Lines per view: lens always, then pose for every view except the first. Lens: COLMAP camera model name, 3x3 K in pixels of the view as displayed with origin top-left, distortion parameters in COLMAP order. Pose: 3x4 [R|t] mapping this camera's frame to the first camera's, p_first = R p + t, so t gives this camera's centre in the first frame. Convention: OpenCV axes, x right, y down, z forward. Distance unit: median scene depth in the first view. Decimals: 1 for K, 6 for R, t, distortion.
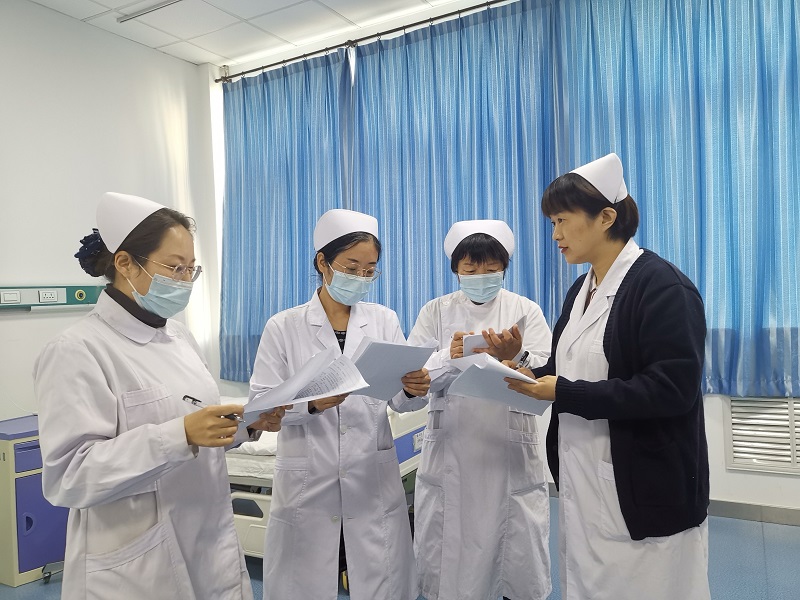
lens RADIAL K [[613.0, 0, 400.0], [0, 613.0, 300.0], [0, 0, 1]] dist [-0.001931, -0.001360]
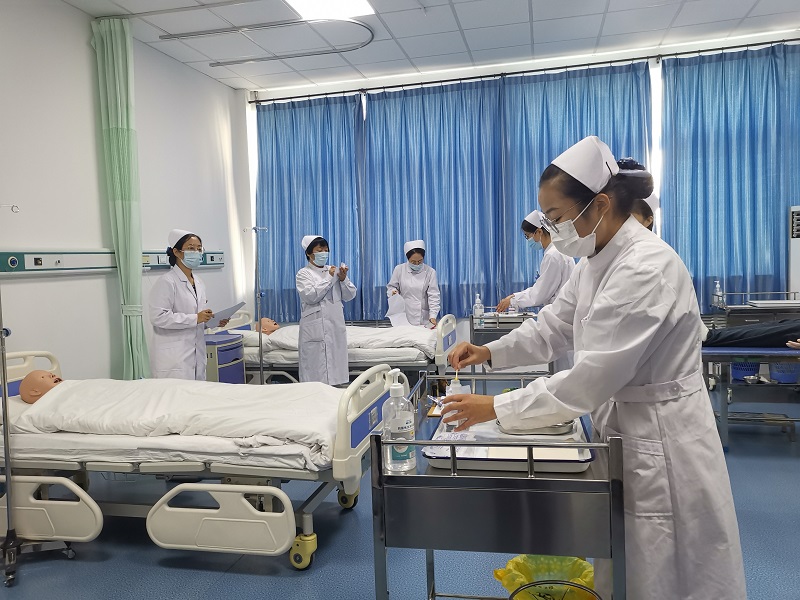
lens RADIAL K [[613.0, 0, 400.0], [0, 613.0, 300.0], [0, 0, 1]] dist [-0.001931, -0.001360]
pose [[0.965039, -0.009604, 0.261929, -0.387429], [-0.002072, 0.999018, 0.044261, 0.021477], [-0.262097, -0.043256, 0.964072, -0.474632]]
